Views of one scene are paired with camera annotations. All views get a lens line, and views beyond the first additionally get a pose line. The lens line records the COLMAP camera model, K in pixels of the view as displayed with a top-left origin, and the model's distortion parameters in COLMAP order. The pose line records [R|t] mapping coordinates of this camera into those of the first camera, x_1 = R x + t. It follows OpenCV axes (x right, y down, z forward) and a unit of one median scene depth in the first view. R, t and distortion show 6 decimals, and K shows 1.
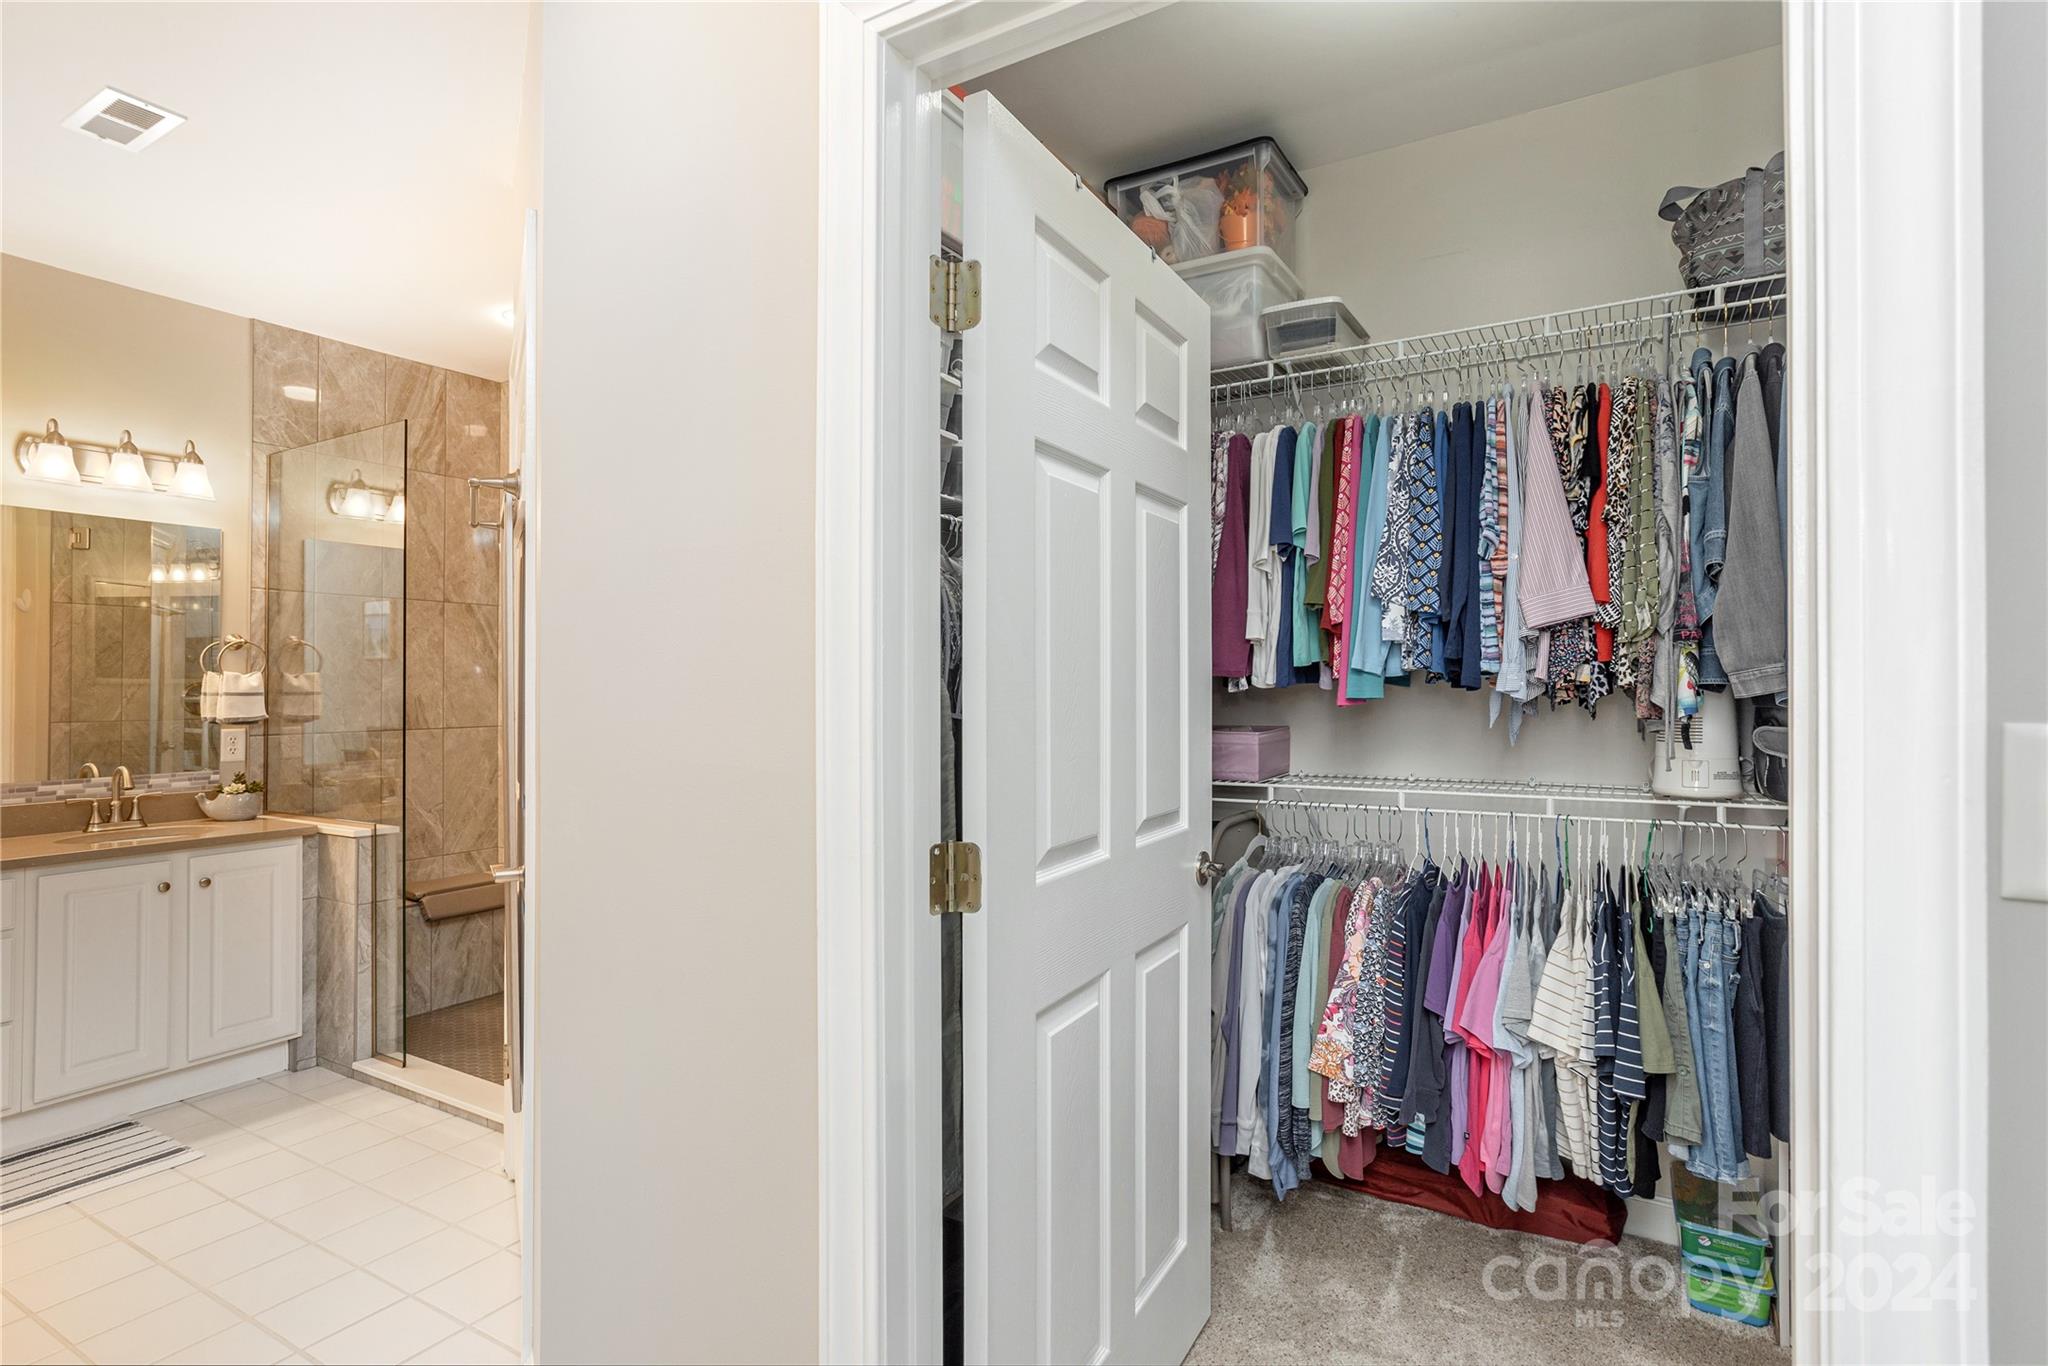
lens RADIAL K [[1003.0, 0, 1034.6], [0, 1003.0, 683.1], [0, 0, 1]] dist [0.001202, 0.001349]
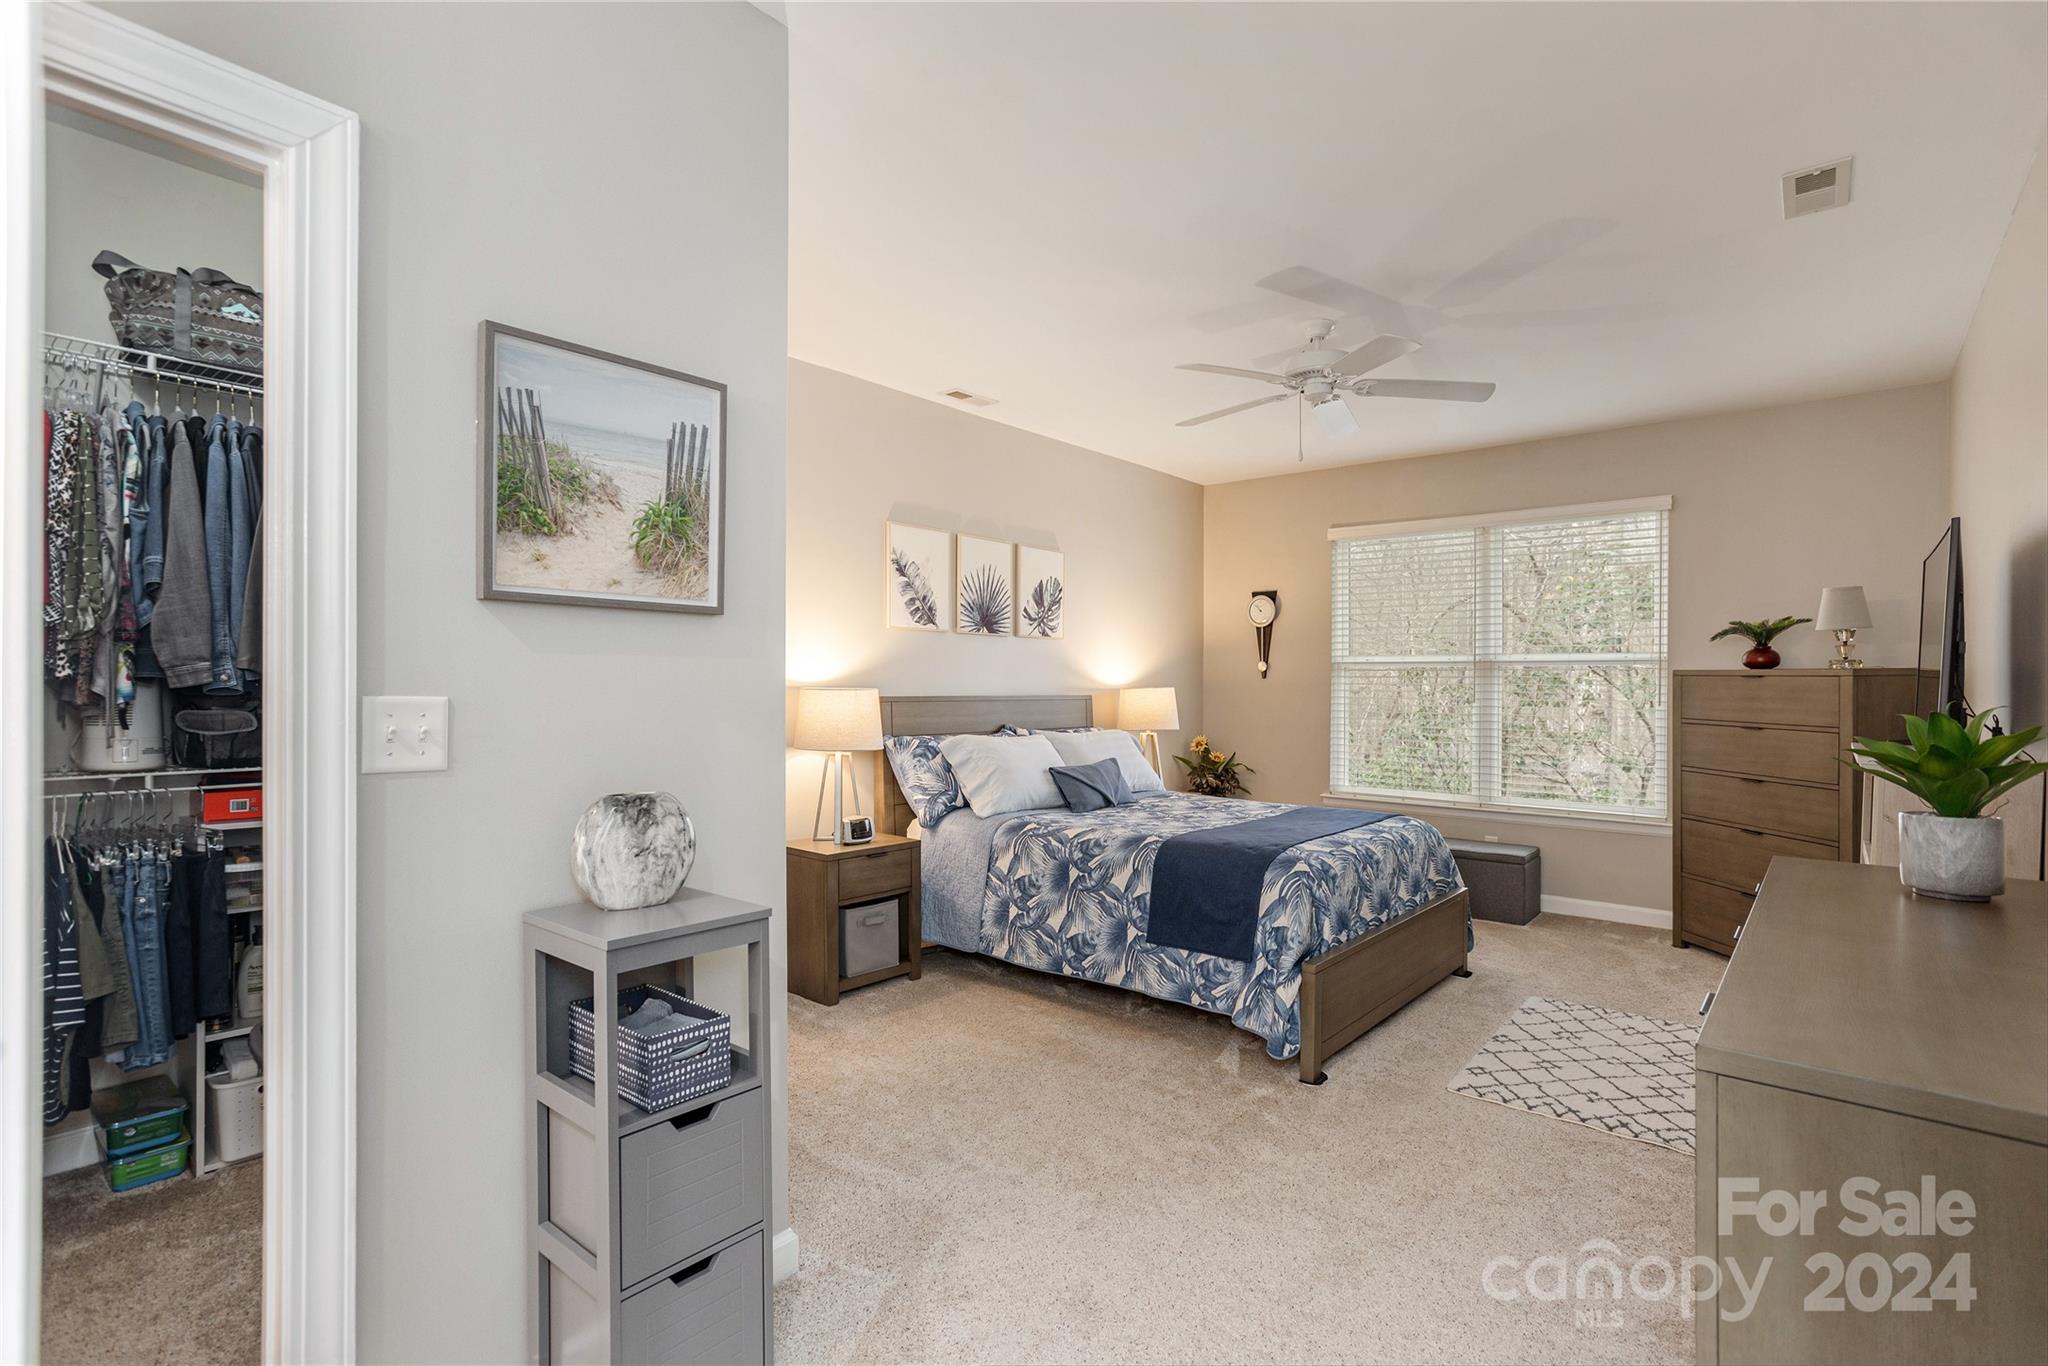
lens RADIAL K [[938.0, 0, 1031.0], [0, 938.0, 689.8], [0, 0, 1]] dist [-0.012690, 0.000401]
pose [[0.163083, -0.002021, 0.986610, -0.290162], [-0.013977, 0.999893, 0.004359, -0.003249], [-0.986513, -0.014501, 0.163037, -0.280645]]
